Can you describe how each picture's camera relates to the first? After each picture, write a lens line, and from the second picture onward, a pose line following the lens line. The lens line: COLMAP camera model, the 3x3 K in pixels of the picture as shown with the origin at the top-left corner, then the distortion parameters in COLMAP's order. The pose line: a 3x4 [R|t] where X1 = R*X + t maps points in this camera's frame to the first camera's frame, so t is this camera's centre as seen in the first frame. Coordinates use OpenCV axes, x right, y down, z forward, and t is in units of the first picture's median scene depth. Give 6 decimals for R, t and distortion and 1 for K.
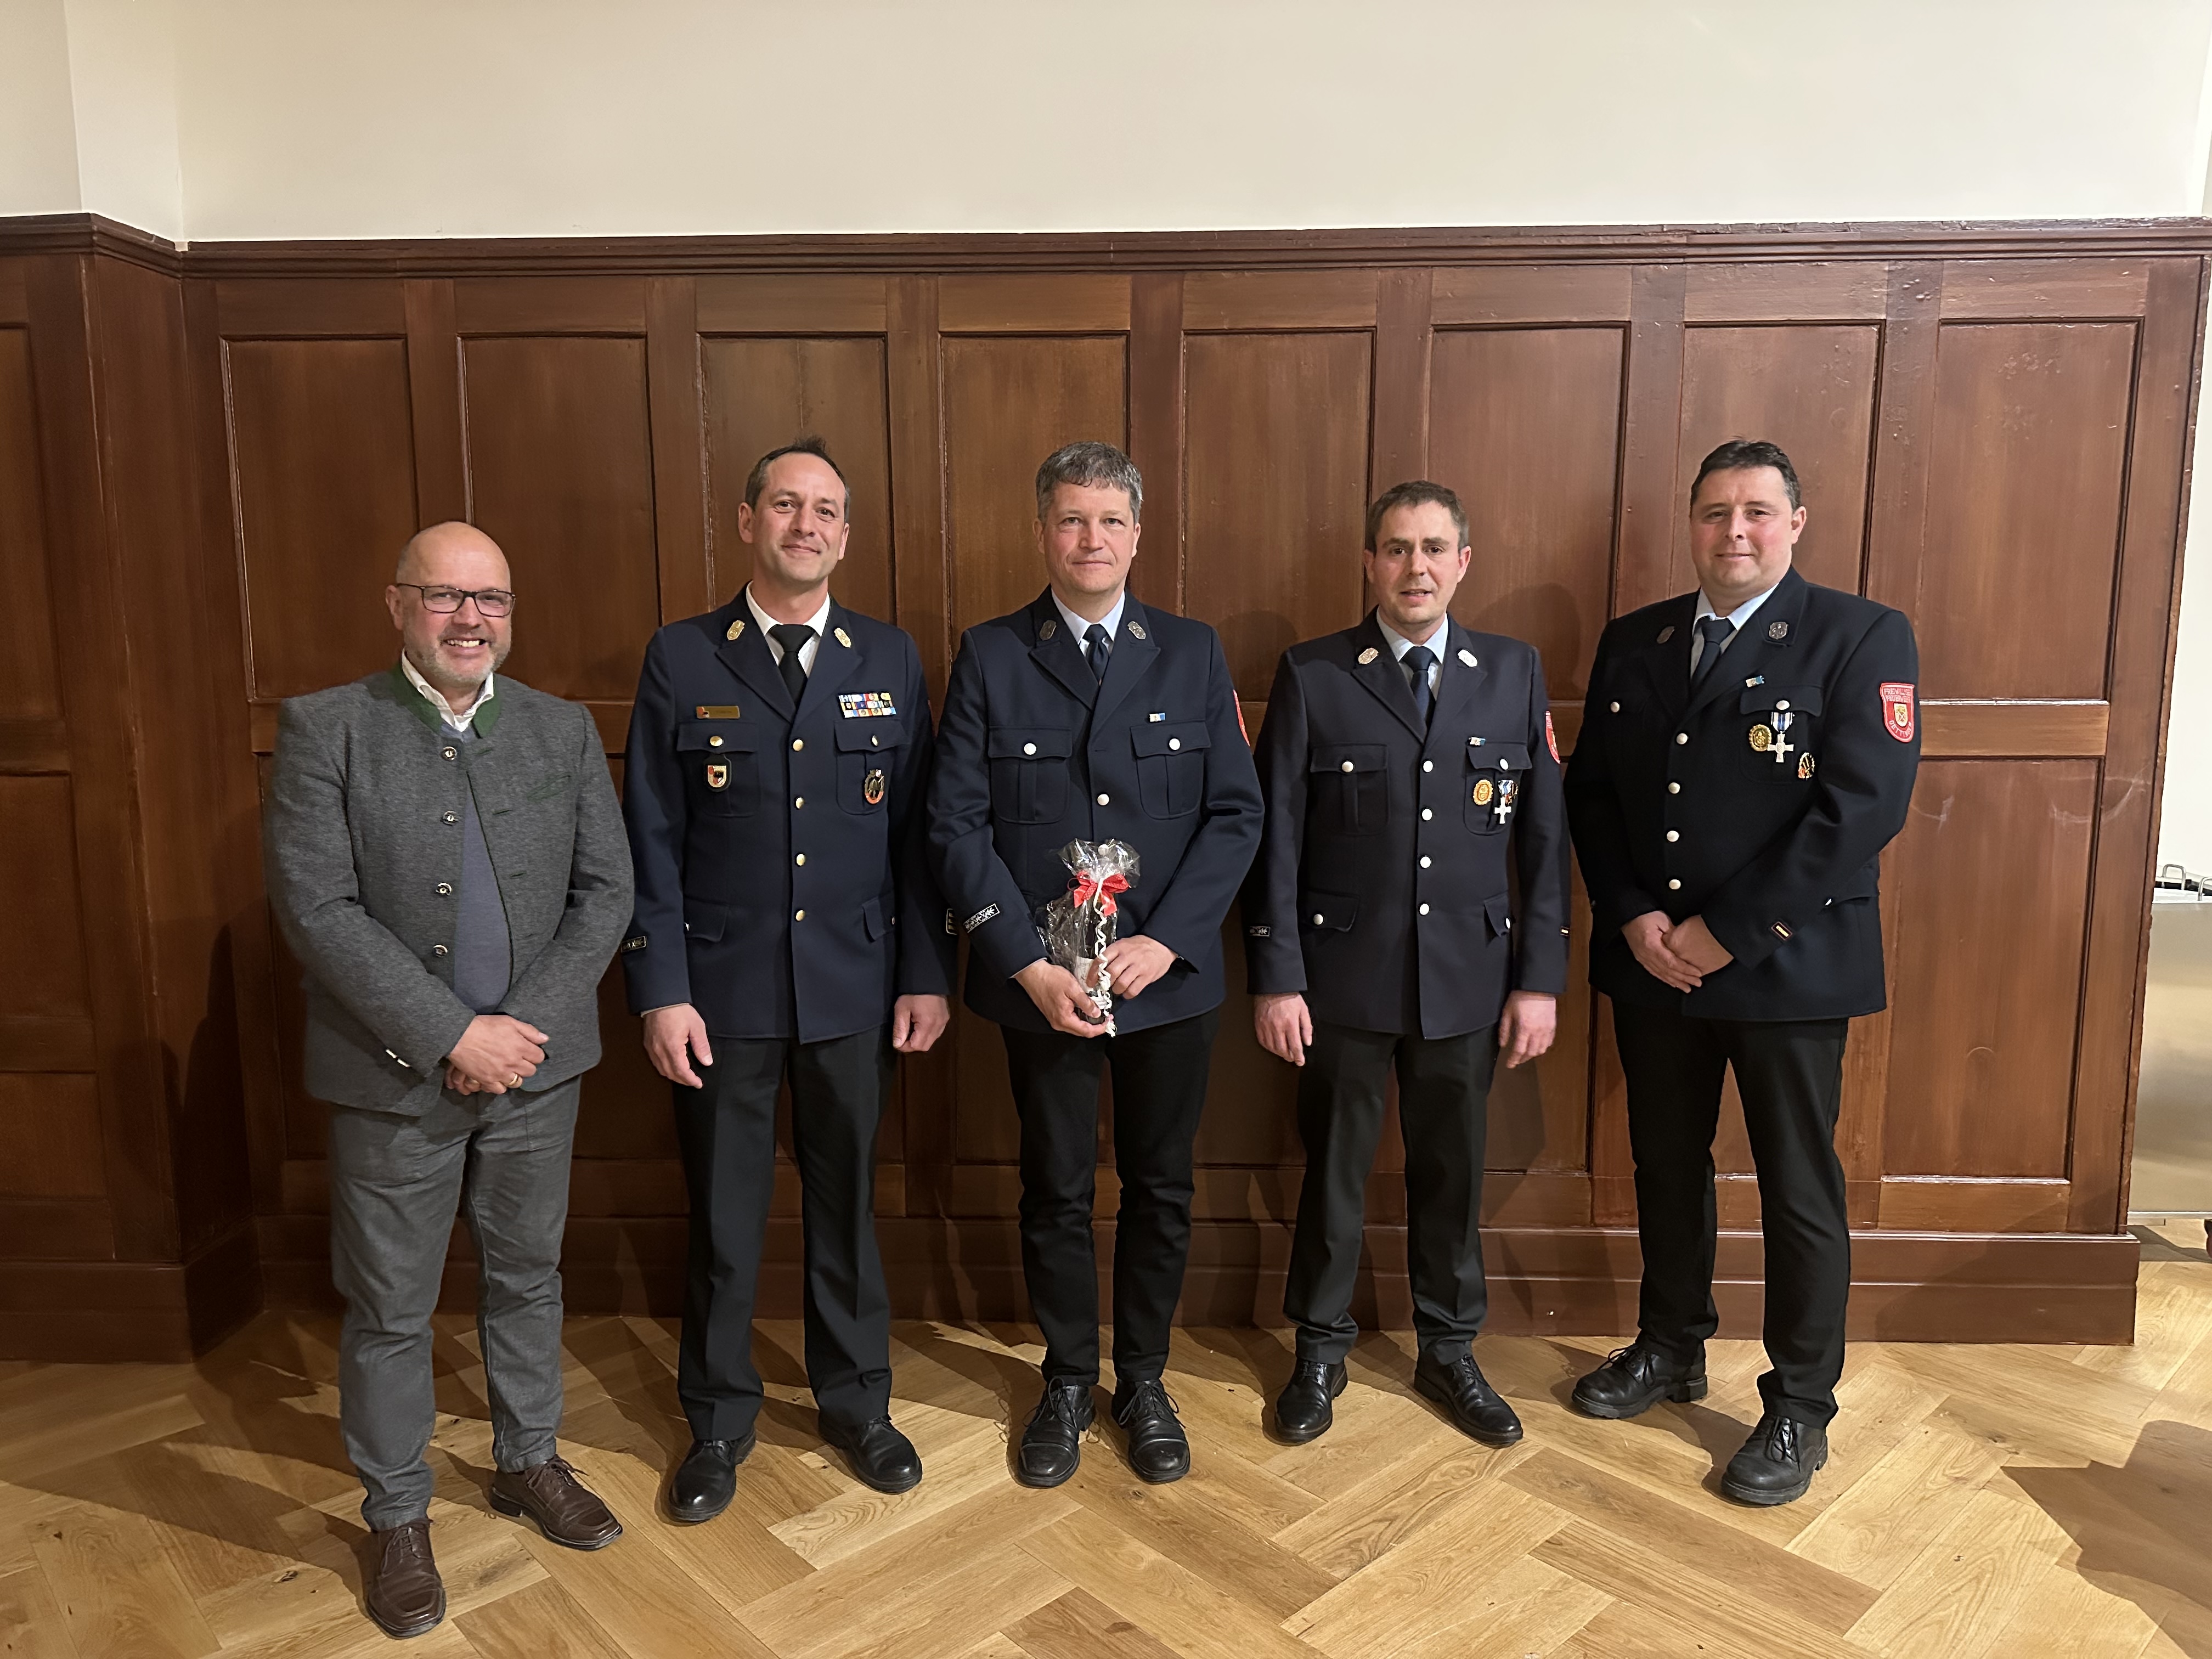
lens RADIAL K [[1538.0, 0, 1084.3], [0, 1538.0, 840.7], [0, 0, 1]] dist [0.012488, -0.018449]
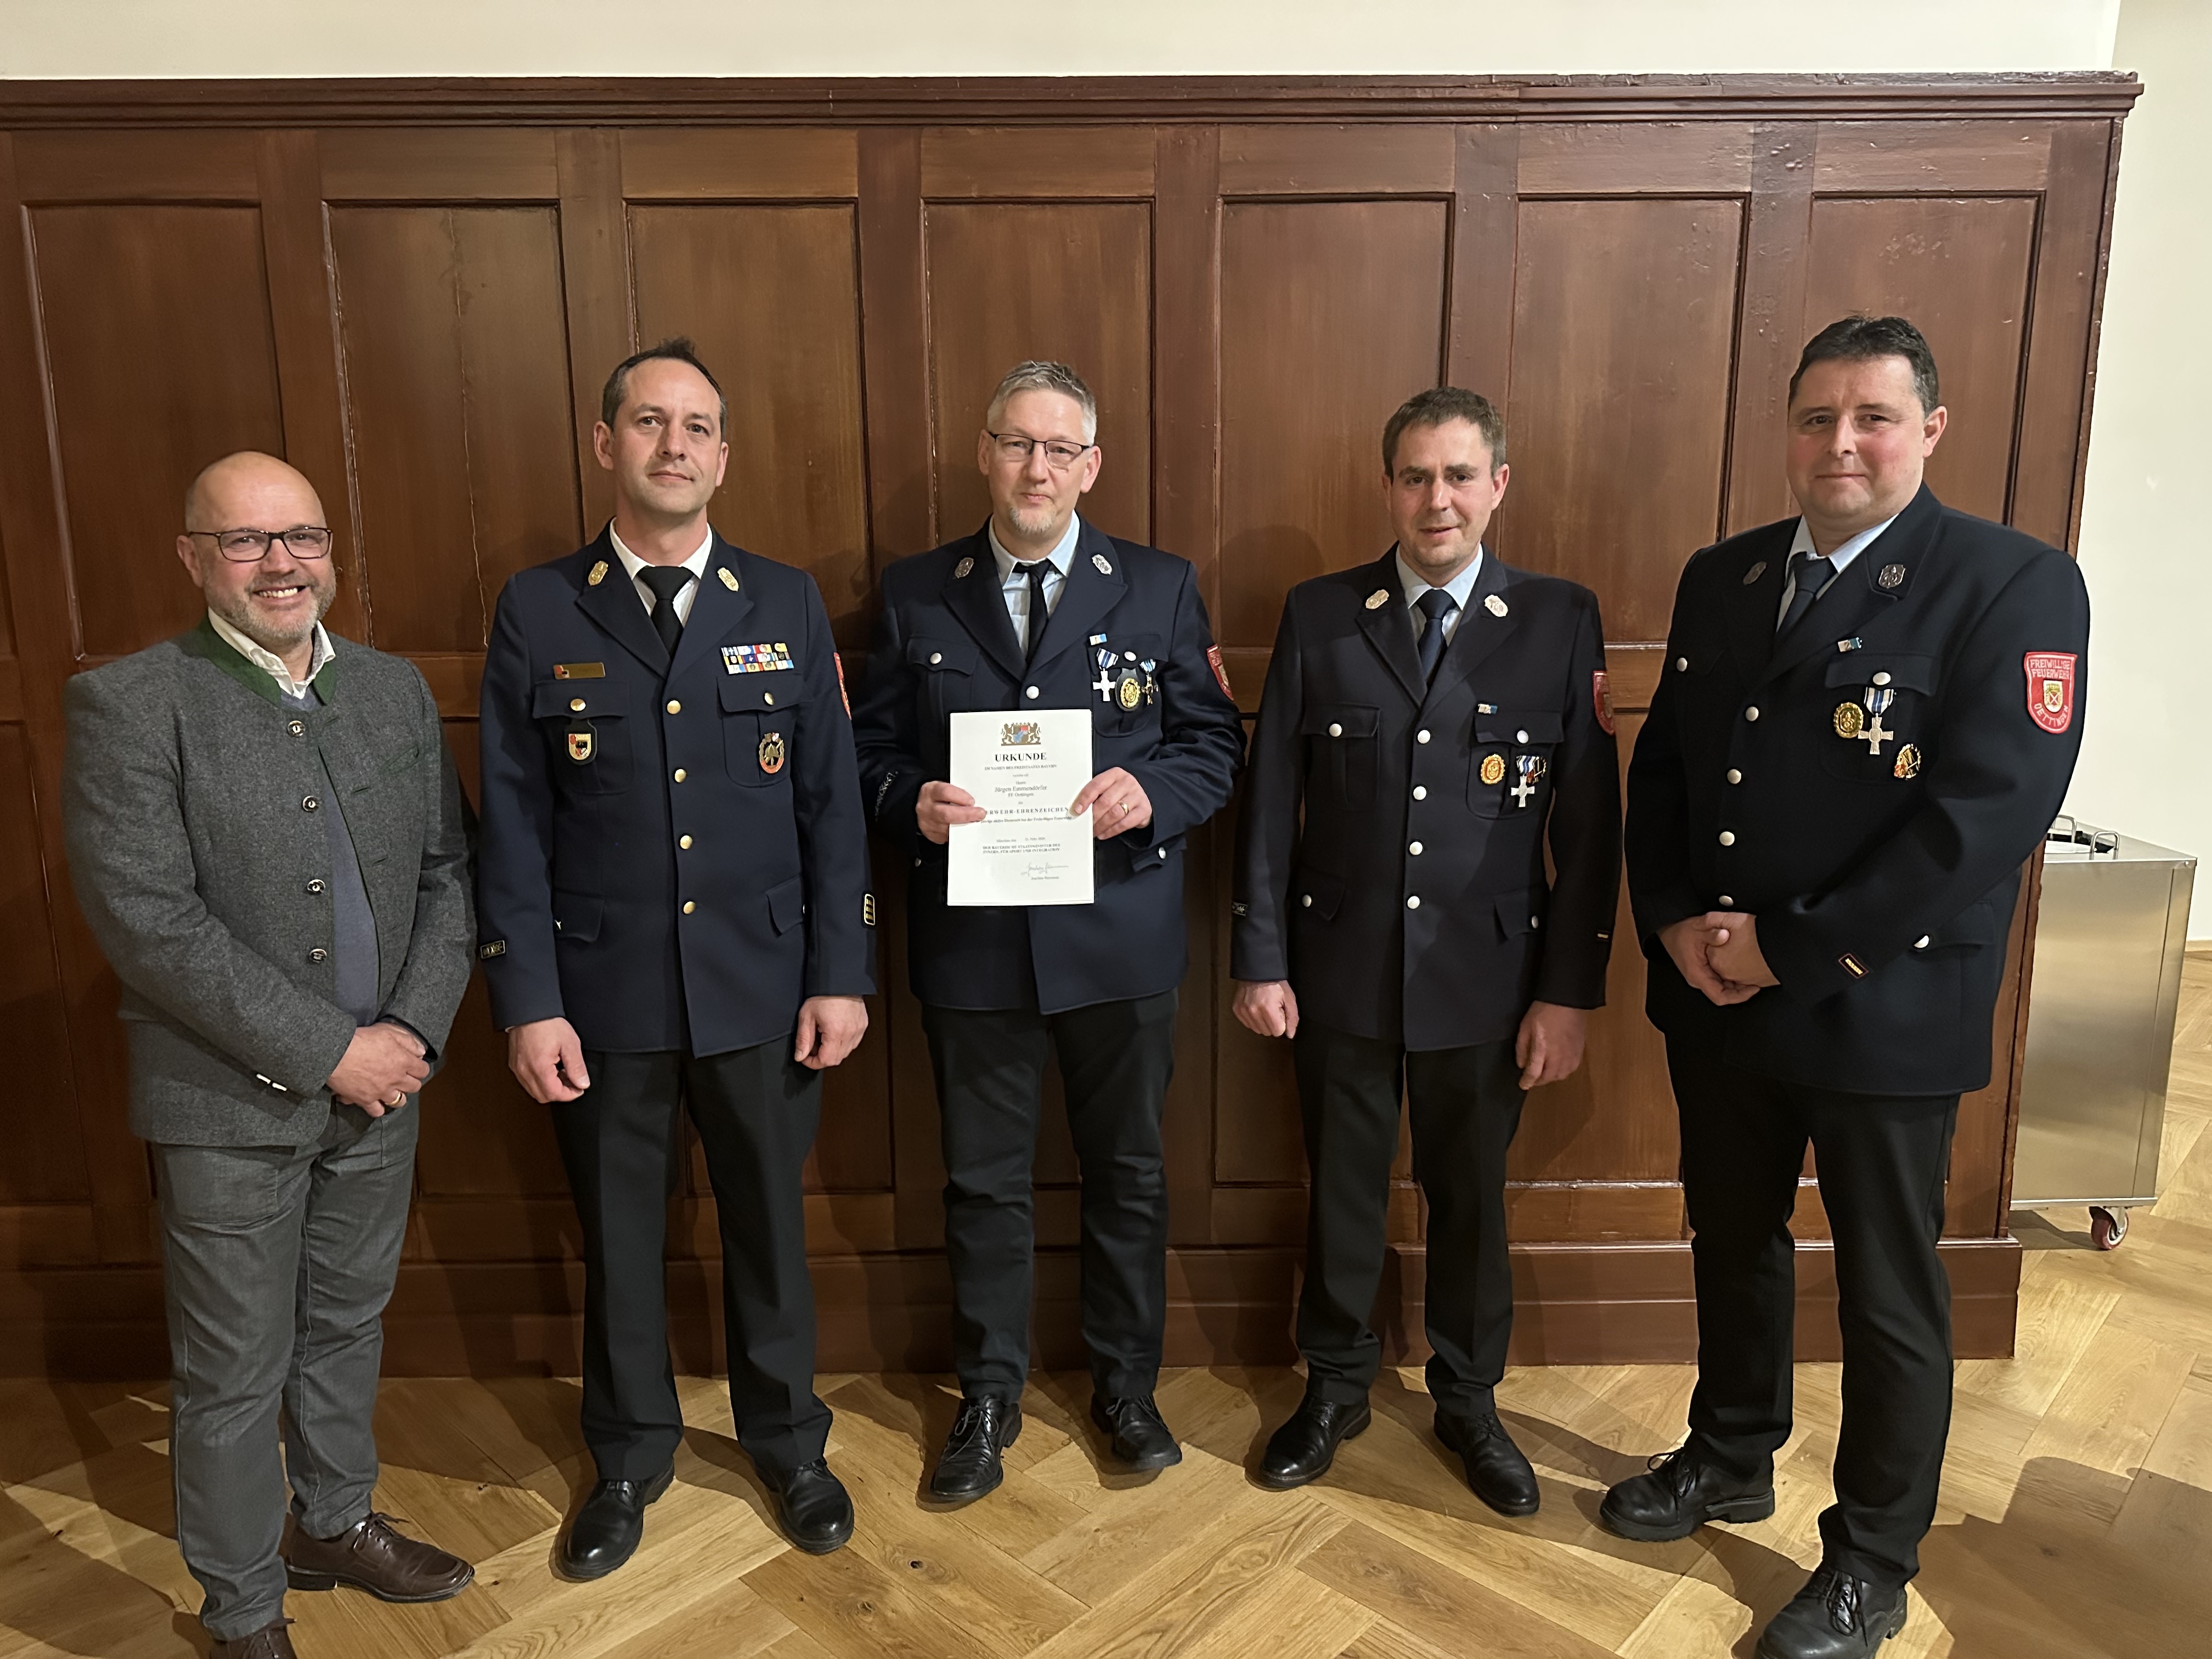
lens RADIAL K [[1538.0, 0, 1084.6], [0, 1538.0, 835.6], [0, 0, 1]] dist [0.012488, -0.018449]
pose [[0.998326, -0.016148, 0.055533, 0.100052], [0.013450, 0.998727, 0.048623, -0.030445], [-0.056248, -0.047795, 0.997272, 0.156076]]
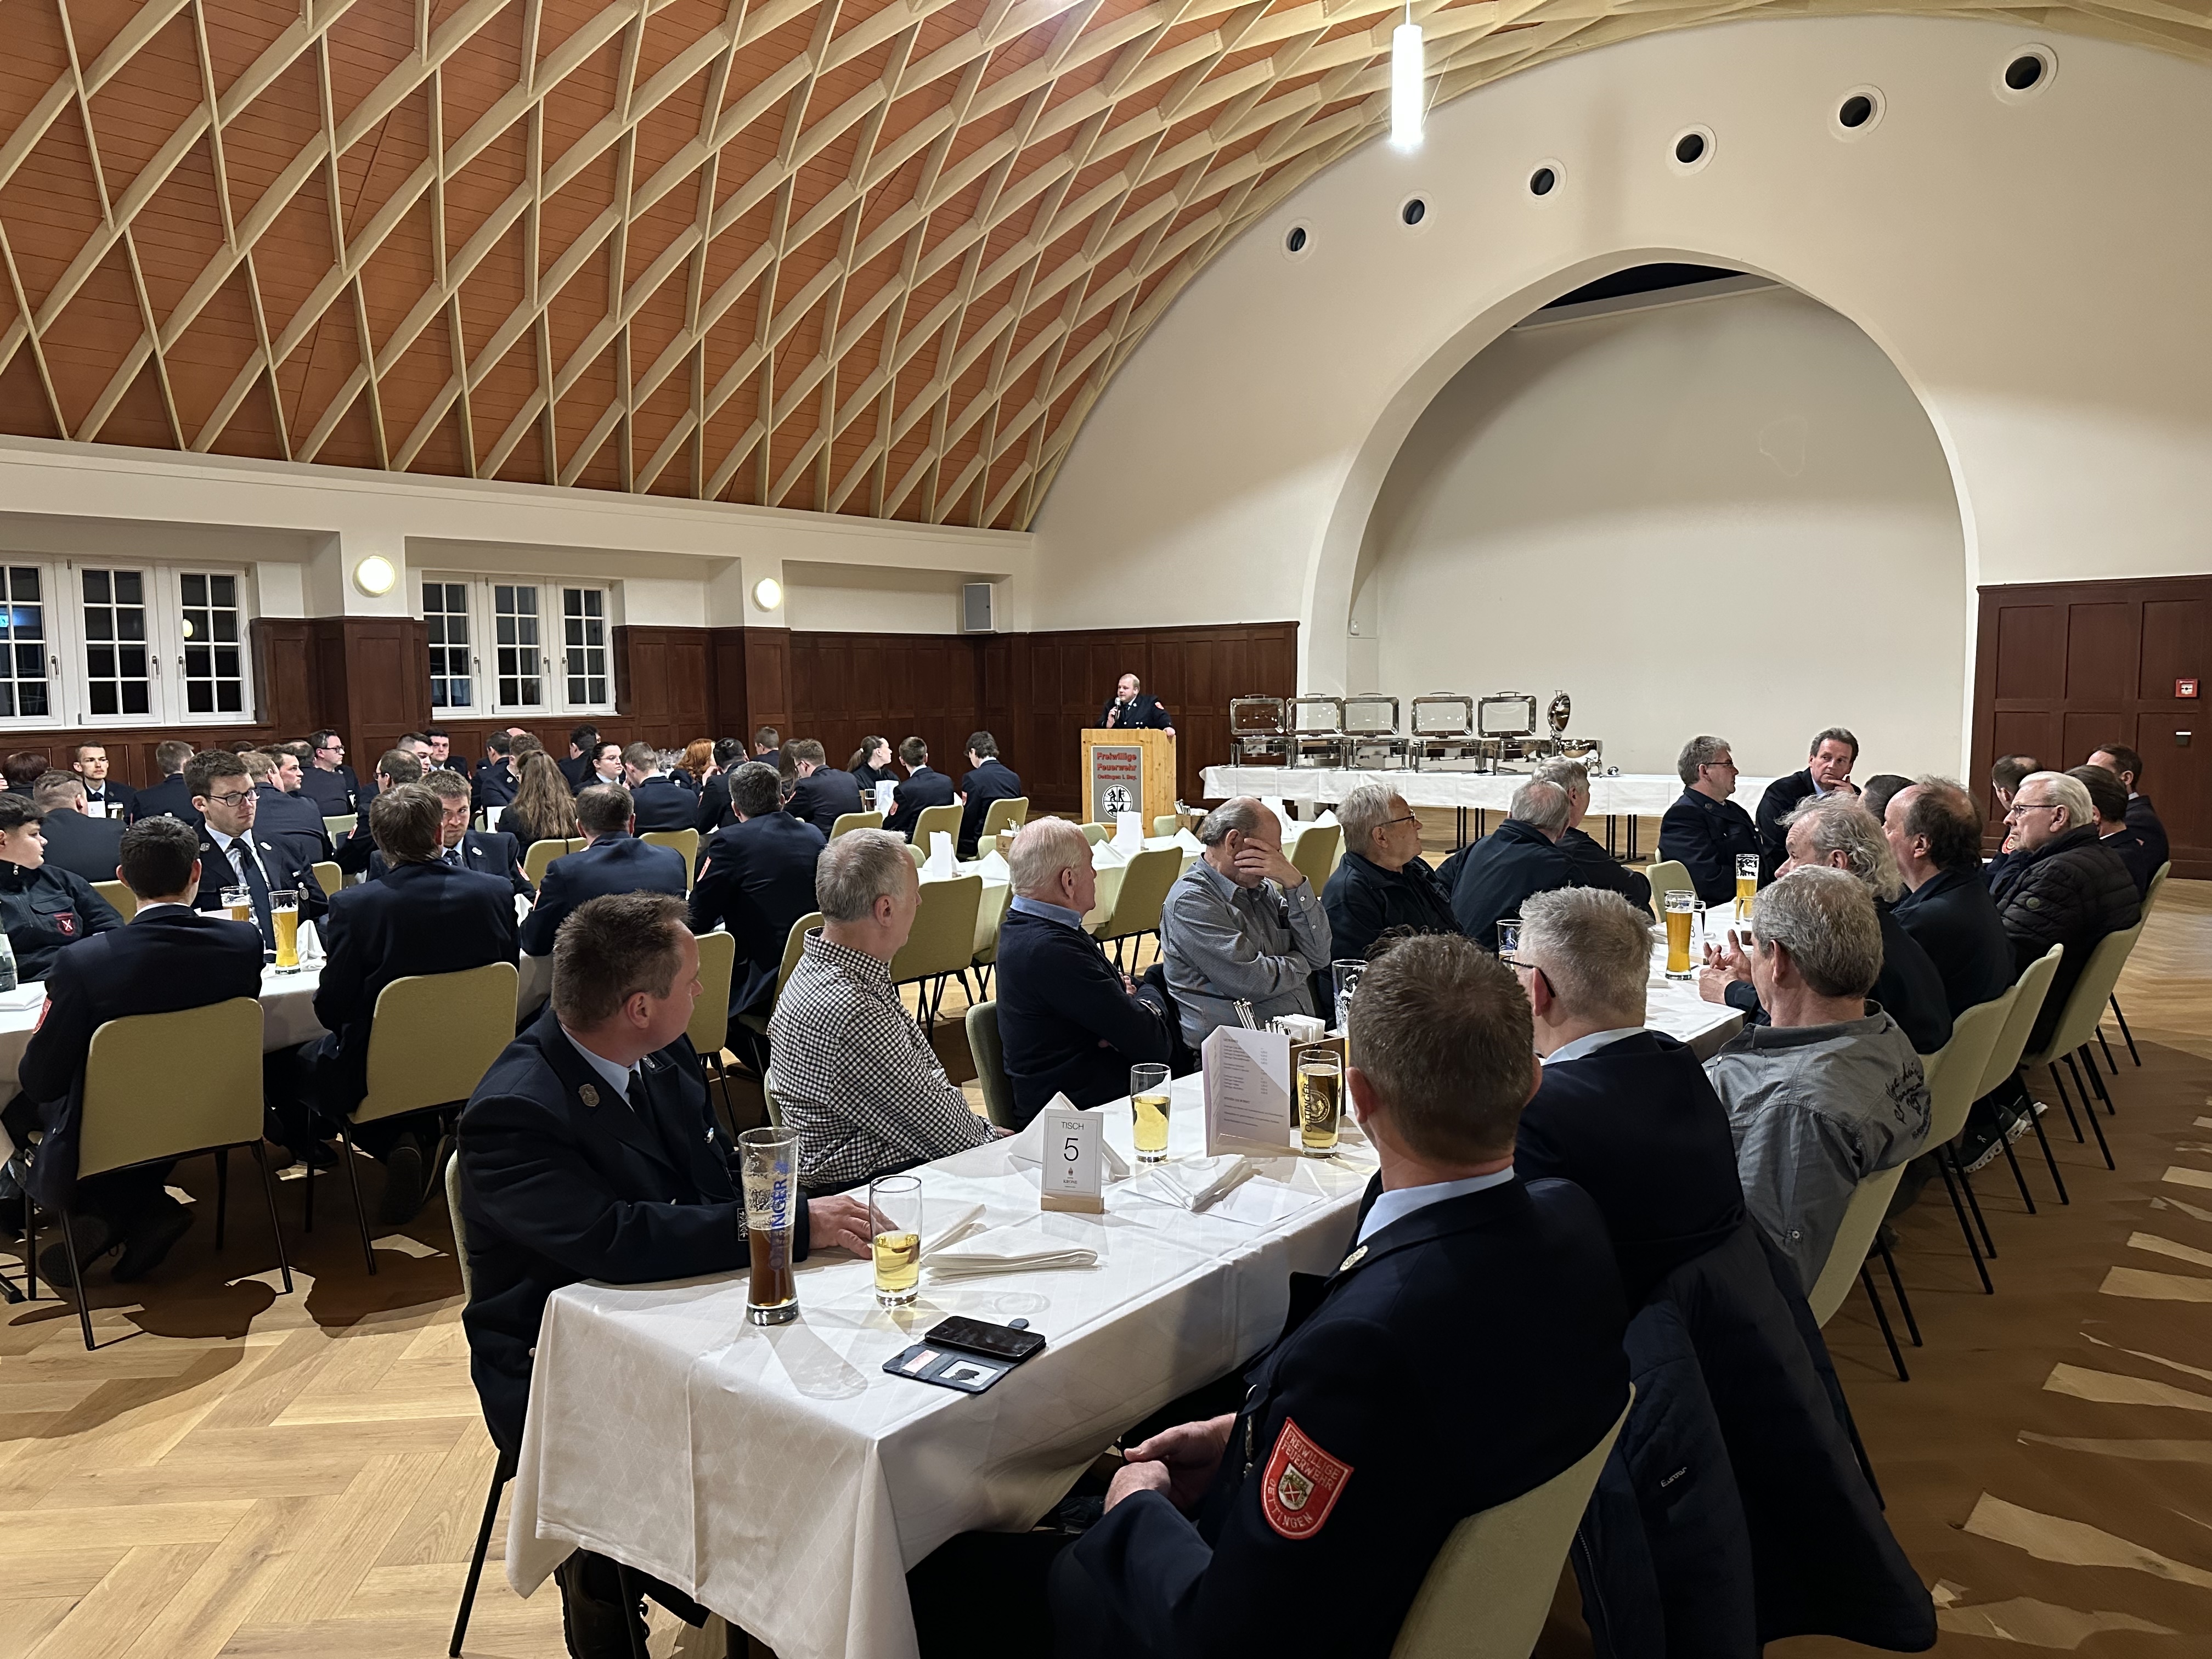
lens RADIAL K [[1538.0, 0, 1108.2], [0, 1538.0, 826.1], [0, 0, 1]] dist [0.012488, -0.018449]
pose [[0.787749, 0.052943, -0.613717, 3.636704], [-0.087925, 0.995762, -0.026957, 0.551501], [0.609689, 0.075196, 0.789066, -3.765277]]
